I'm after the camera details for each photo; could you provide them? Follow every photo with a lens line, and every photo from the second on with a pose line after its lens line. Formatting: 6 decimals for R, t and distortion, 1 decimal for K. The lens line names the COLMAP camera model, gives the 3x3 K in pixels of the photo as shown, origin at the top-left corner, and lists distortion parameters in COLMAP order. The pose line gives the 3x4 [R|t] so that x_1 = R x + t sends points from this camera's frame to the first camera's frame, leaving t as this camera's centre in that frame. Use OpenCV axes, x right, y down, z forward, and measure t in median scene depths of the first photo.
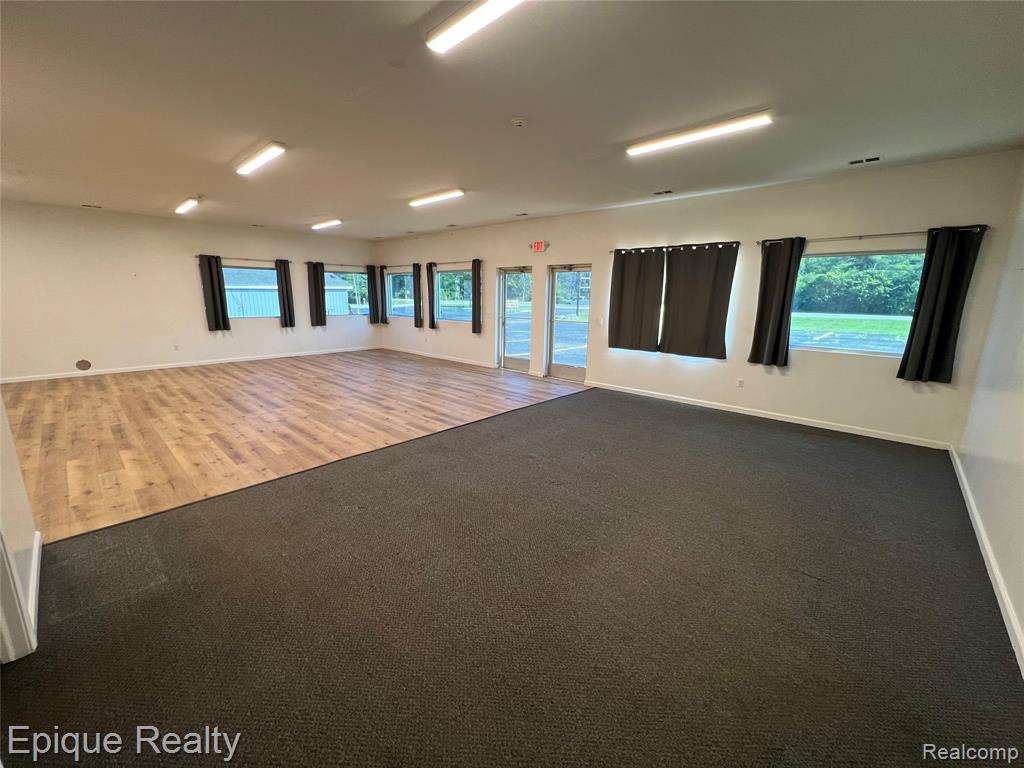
lens RADIAL K [[411.4, 0, 510.7], [0, 411.4, 383.3], [0, 0, 1]] dist [0.000735, 0.000026]
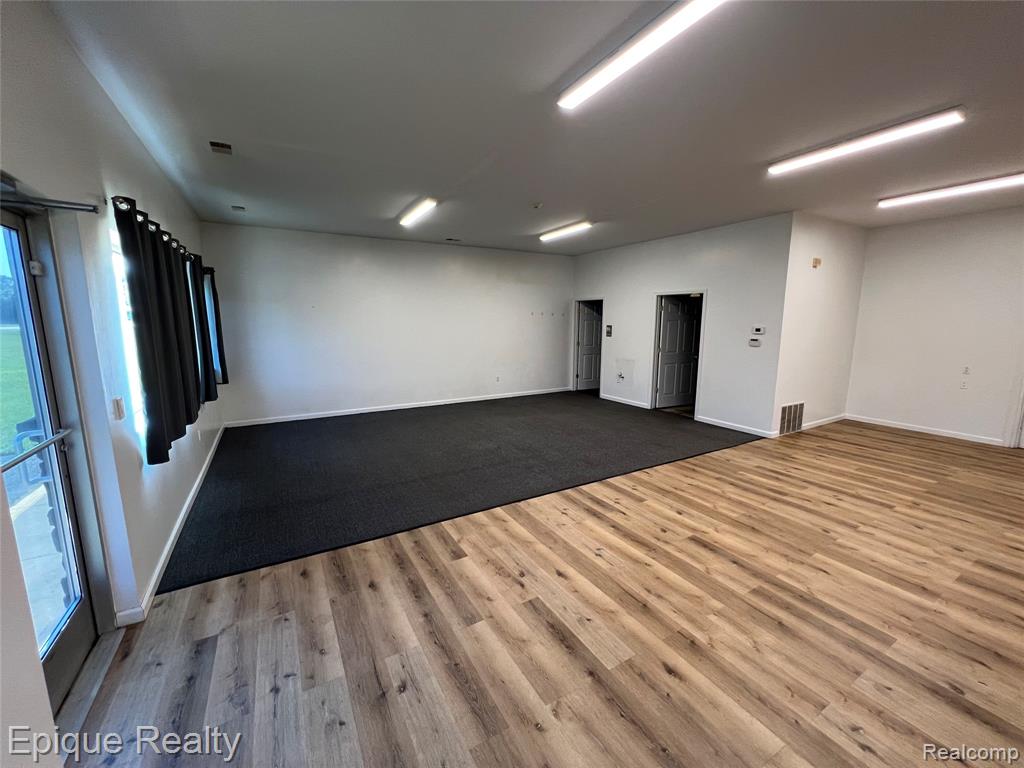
lens RADIAL K [[411.4, 0, 512.1], [0, 411.4, 384.3], [0, 0, 1]] dist [0.000735, 0.000026]
pose [[-0.956366, -0.058794, 0.286196, -0.232334], [0.049303, 0.933021, 0.356427, -0.378127], [-0.287983, 0.354985, -0.889411, 1.690419]]
